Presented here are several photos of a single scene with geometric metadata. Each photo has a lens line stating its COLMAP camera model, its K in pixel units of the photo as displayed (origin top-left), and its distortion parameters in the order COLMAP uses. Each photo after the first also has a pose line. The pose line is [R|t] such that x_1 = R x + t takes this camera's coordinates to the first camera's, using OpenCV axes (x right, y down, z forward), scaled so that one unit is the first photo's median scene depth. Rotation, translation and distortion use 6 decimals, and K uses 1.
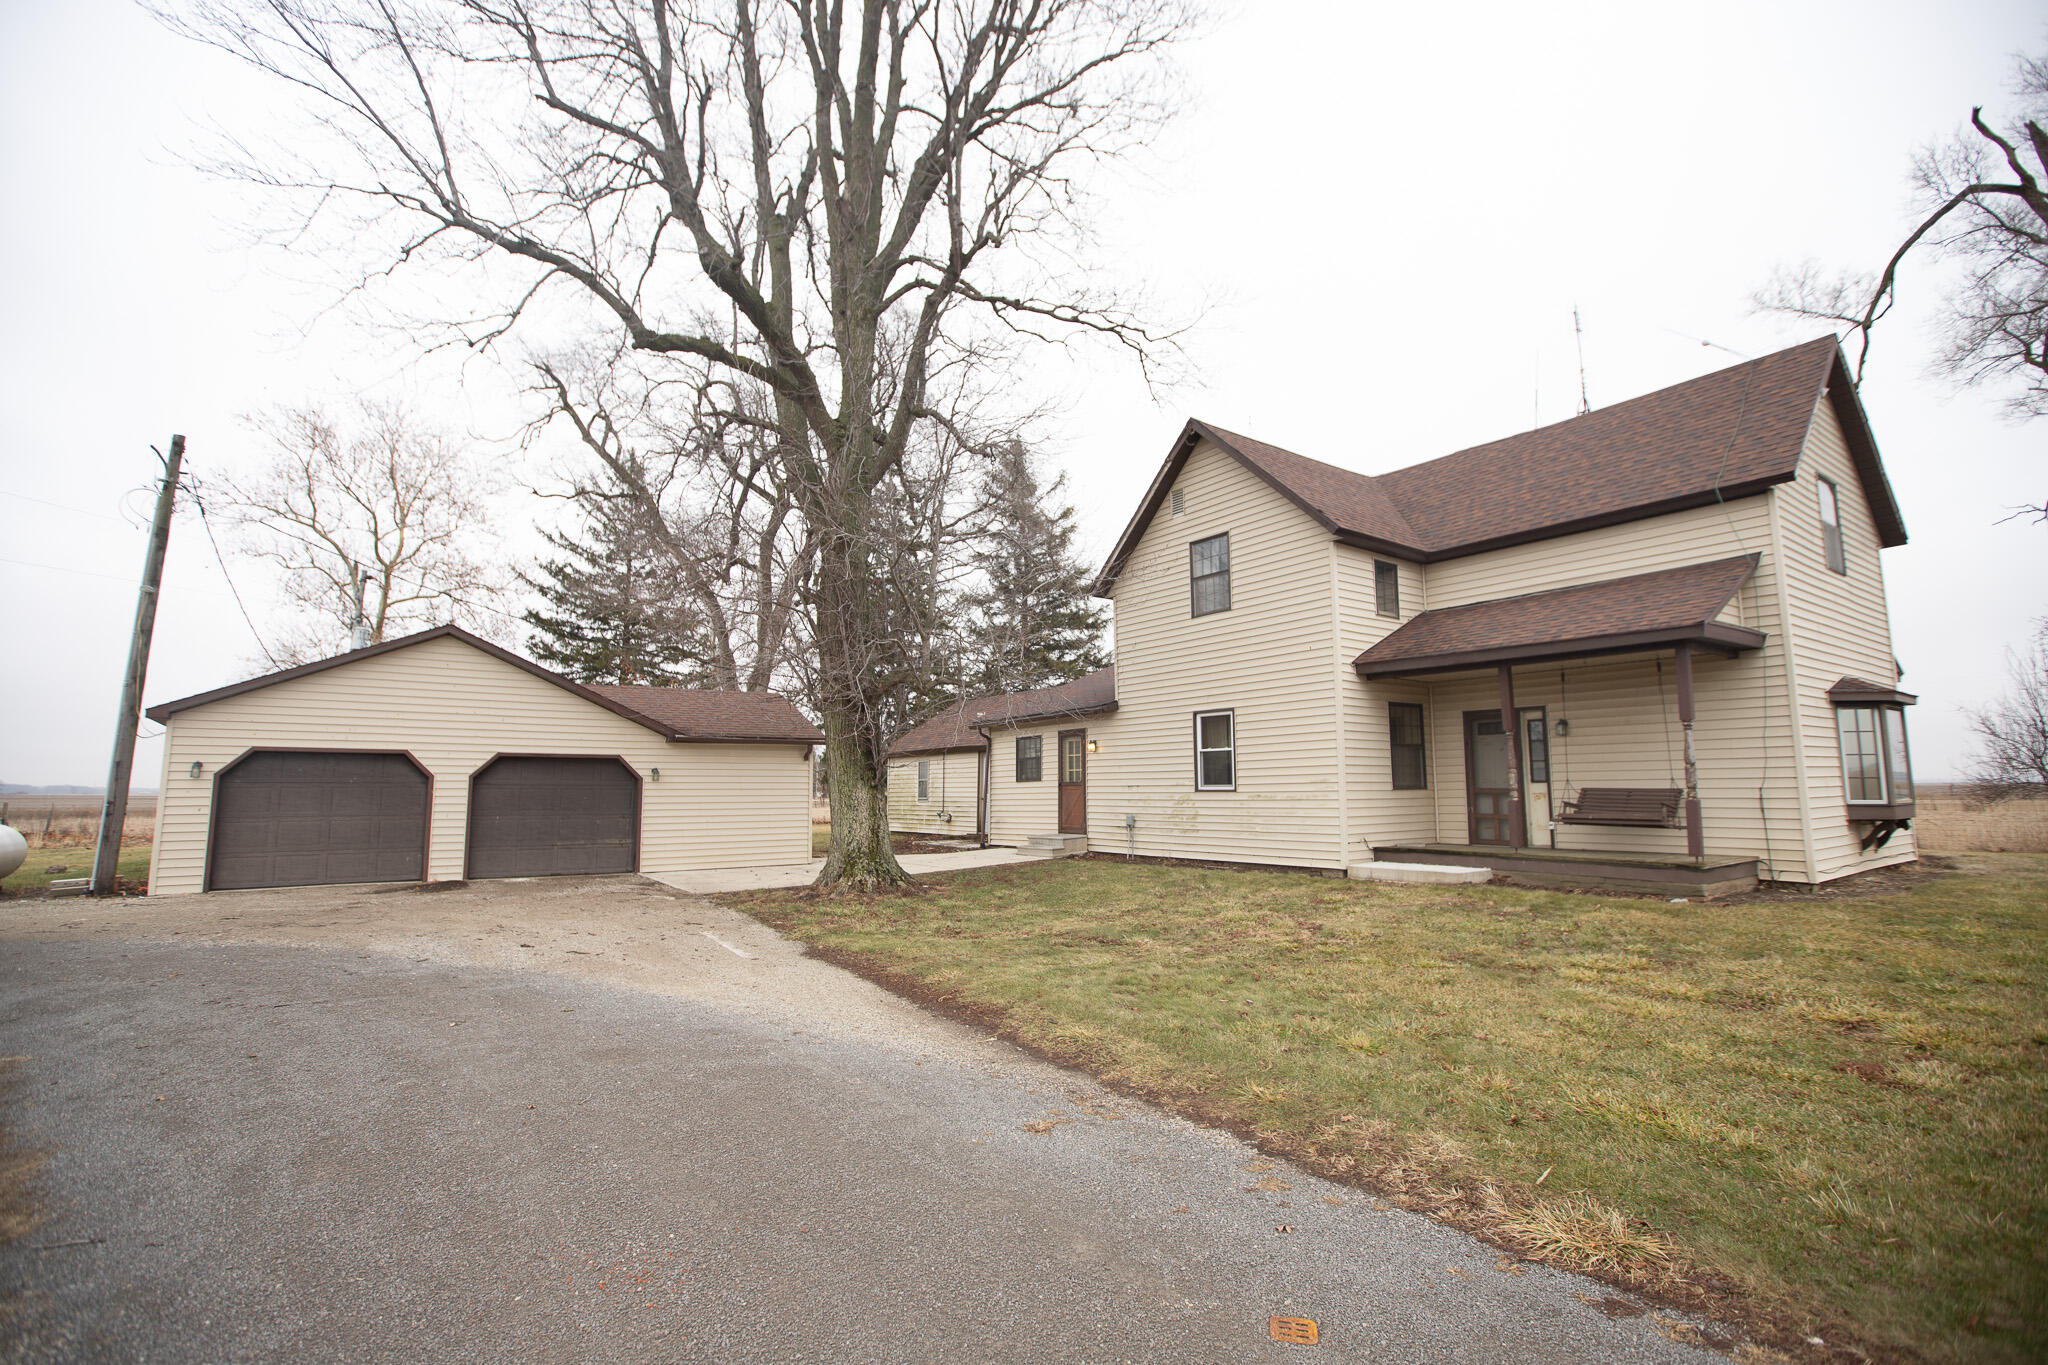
lens RADIAL K [[953.1, 0, 1024.0], [0, 953.1, 682.5], [0, 0, 1]] dist [-0.001374, 0.000017]
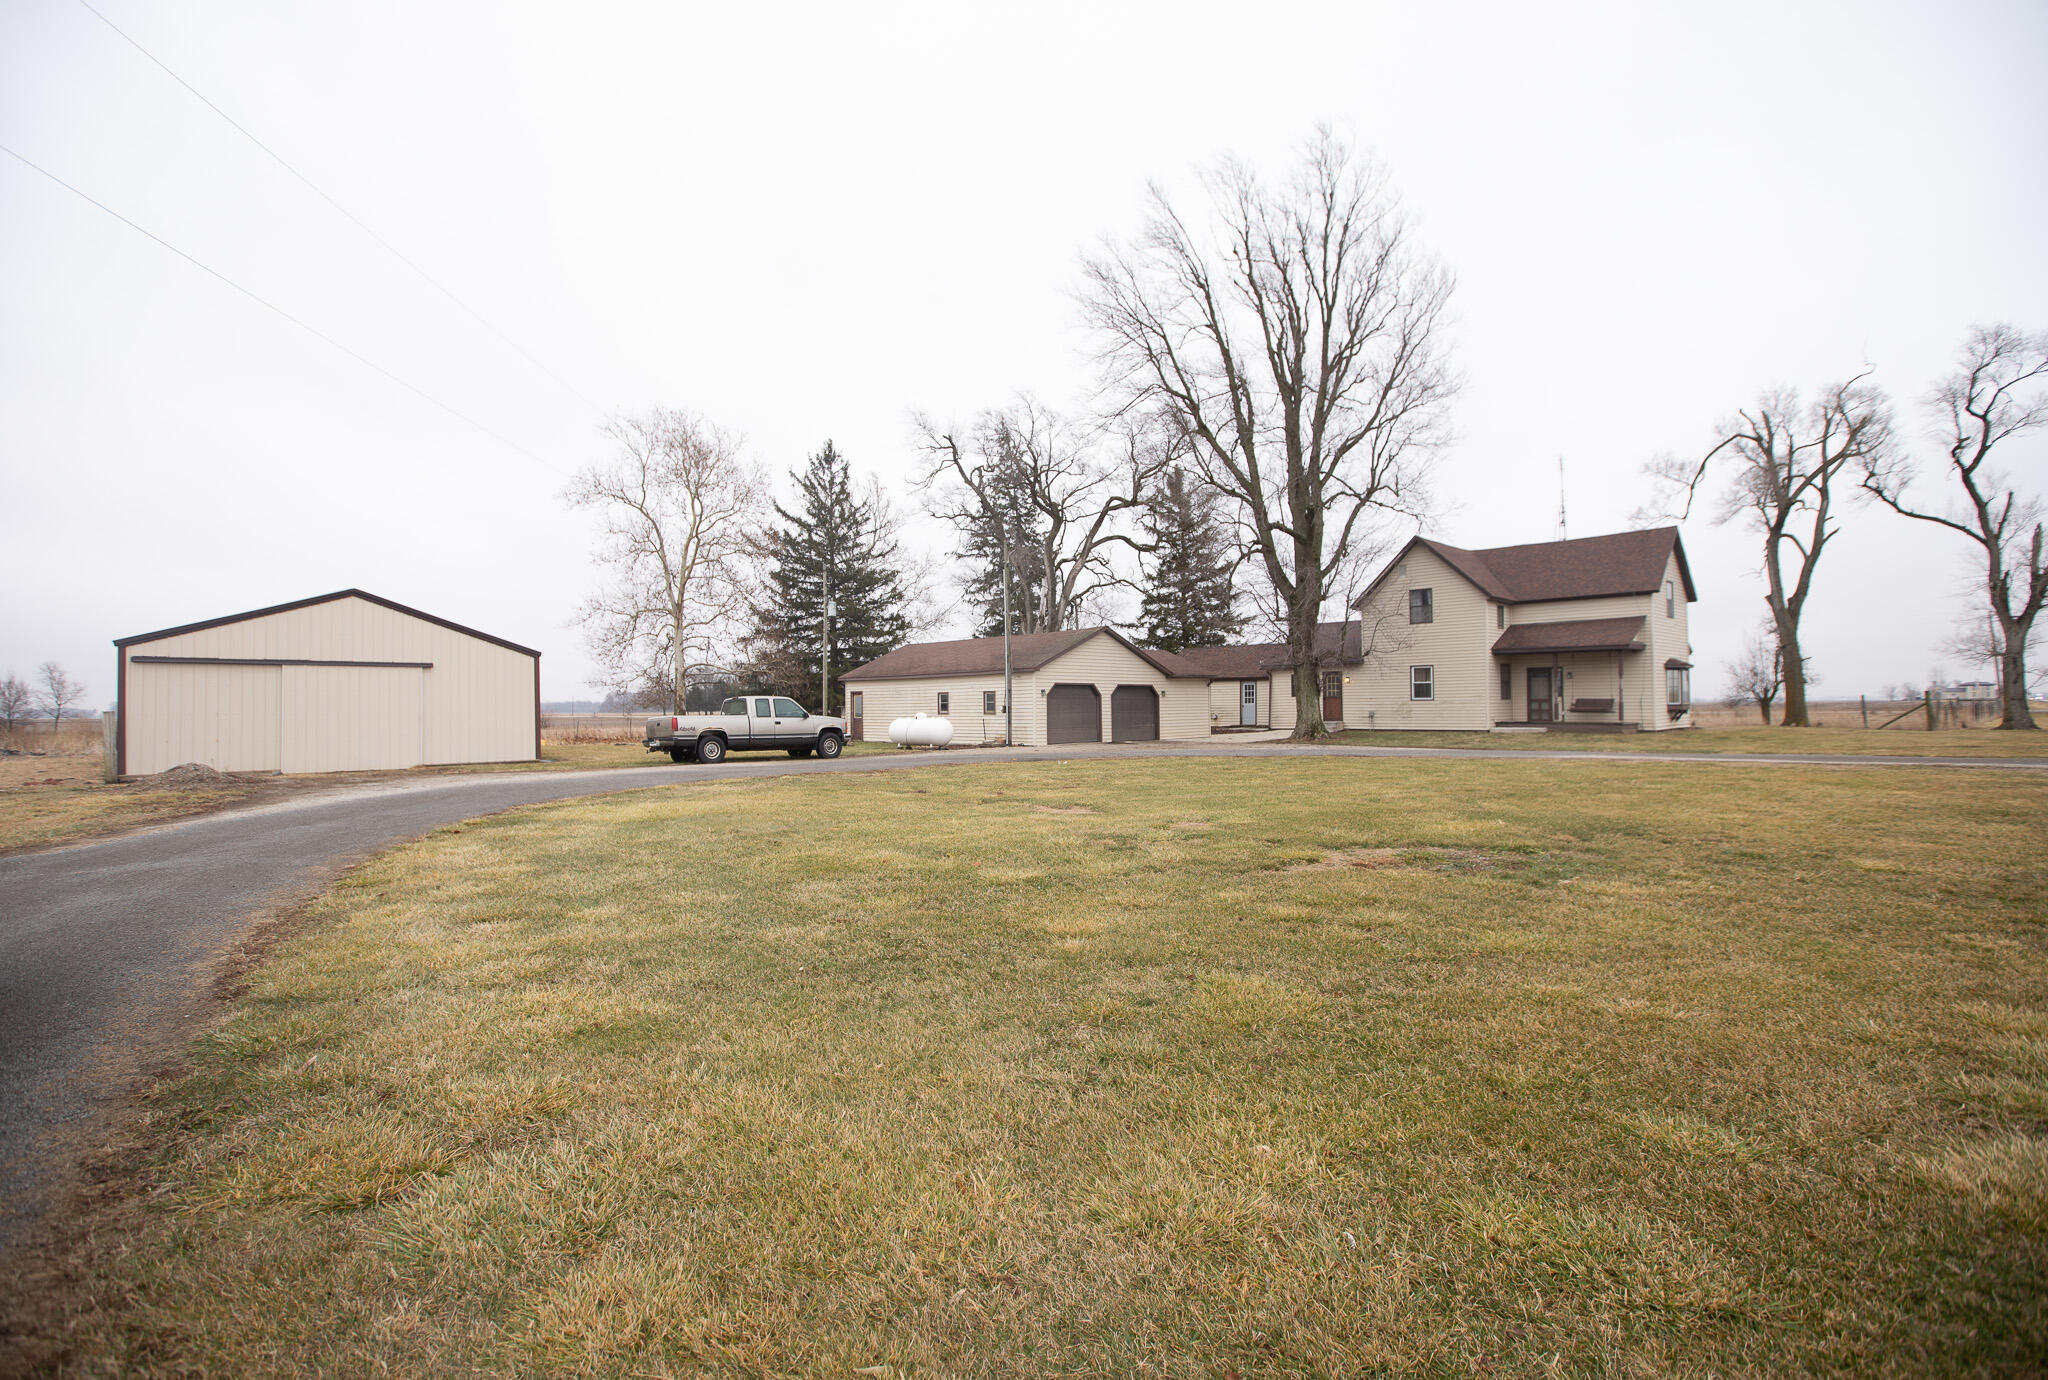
lens RADIAL K [[969.0, 0, 1024.0], [0, 969.0, 690.0], [0, 0, 1]] dist [-0.001348, 0.000124]
pose [[0.992210, -0.002501, 0.124552, -1.121248], [-0.010239, 0.994778, 0.101544, -0.150308], [-0.124156, -0.102028, 0.987003, -1.288935]]
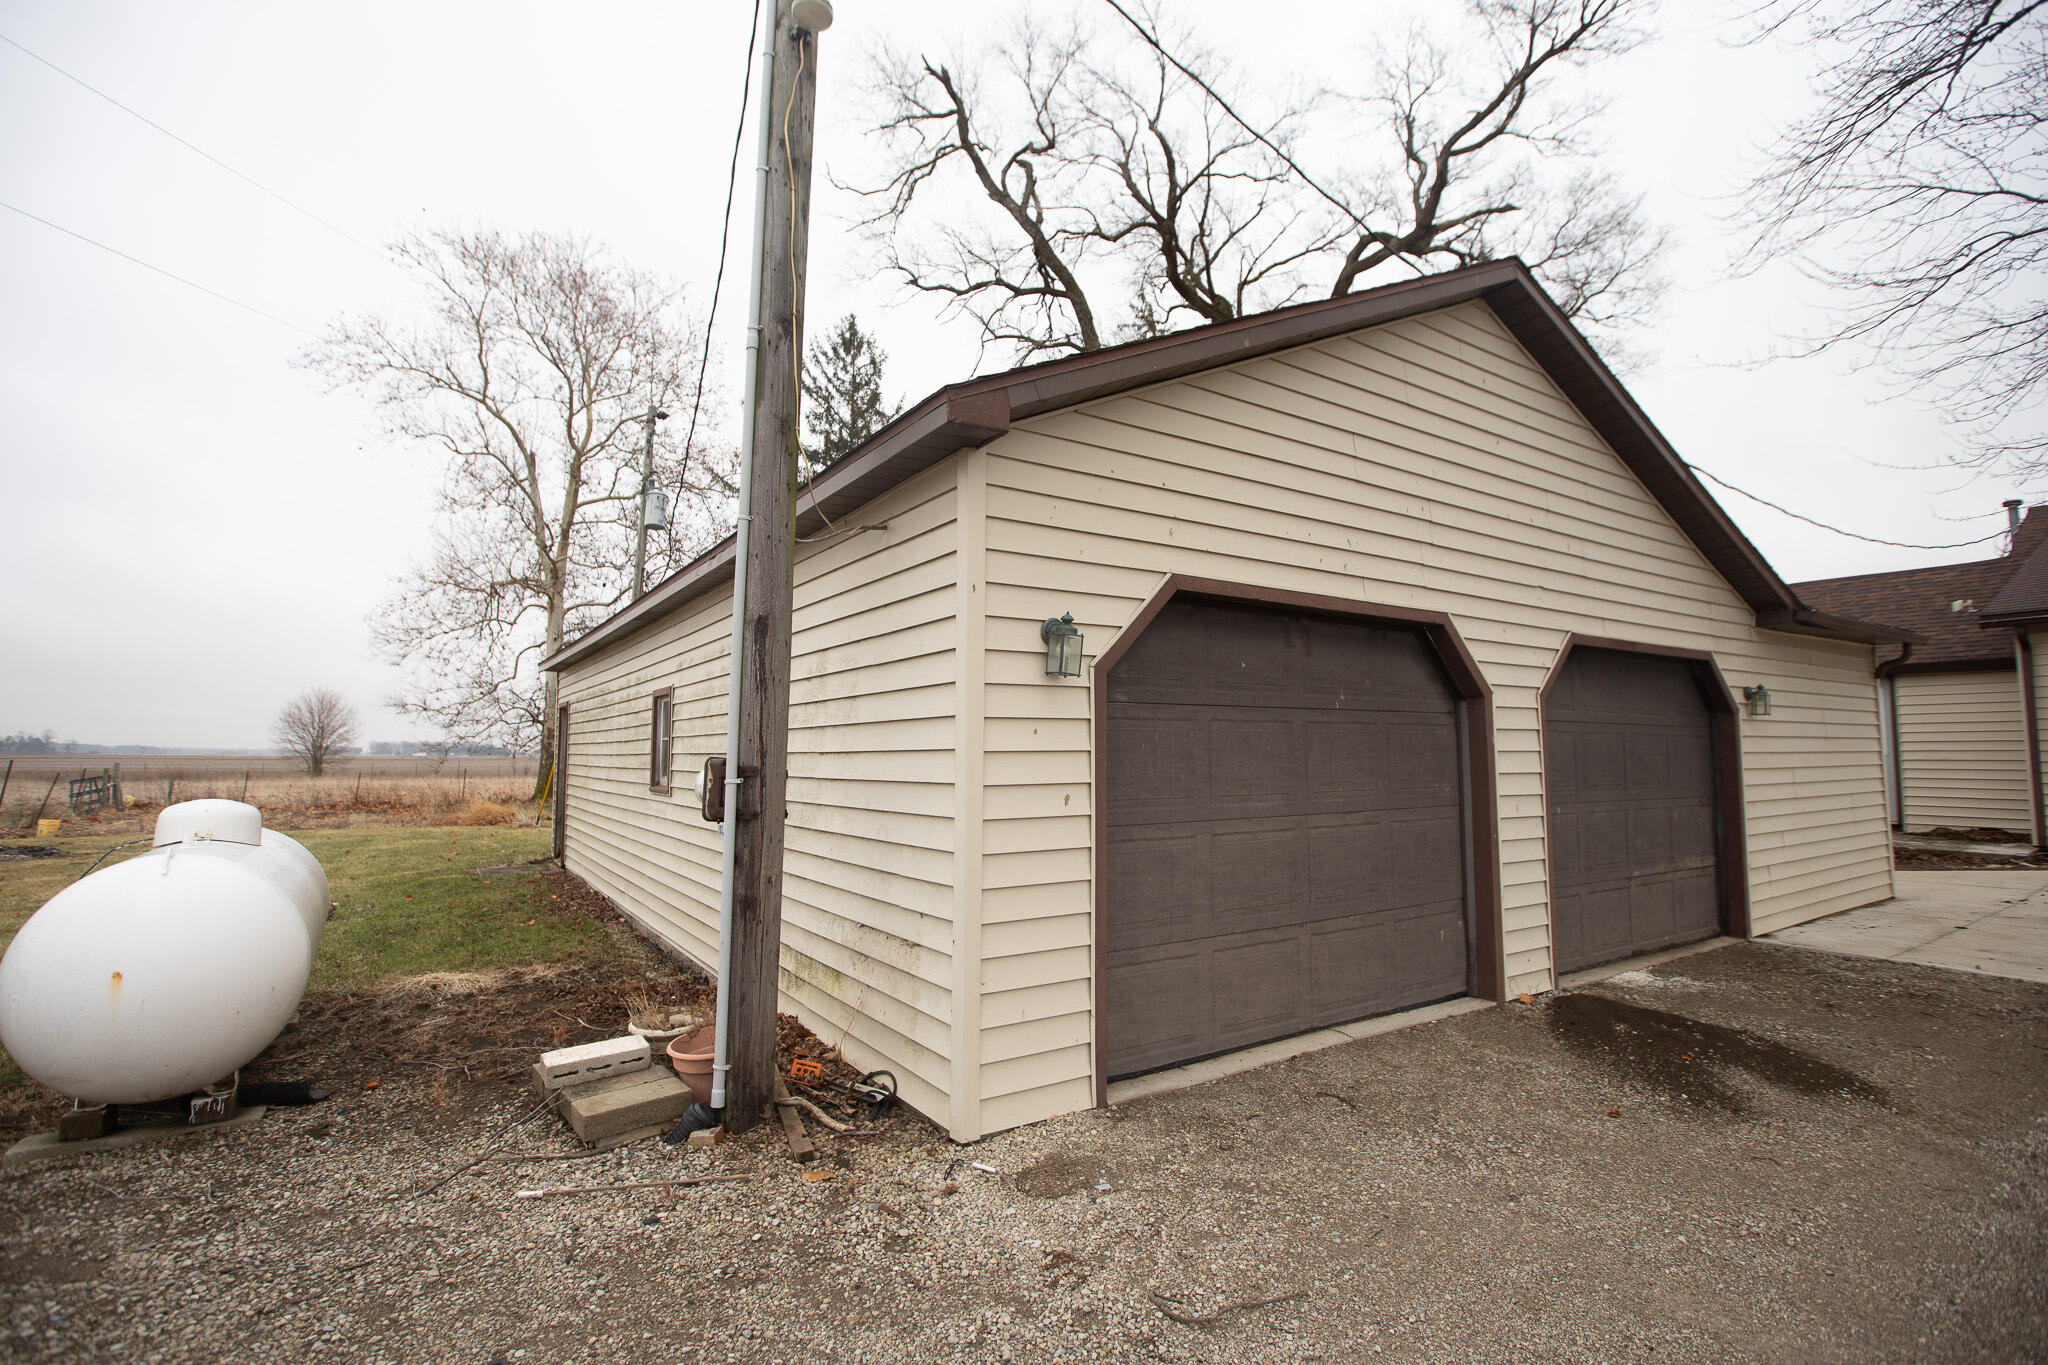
lens RADIAL K [[962.3, 0, 1085.2], [0, 962.3, 693.0], [0, 0, 1]] dist [-0.019982, -0.000070]
pose [[1.000000, 0.000450, -0.000435, -0.787218], [-0.000426, 0.998571, 0.053432, 0.082181], [0.000458, -0.053432, 0.998571, 0.672190]]
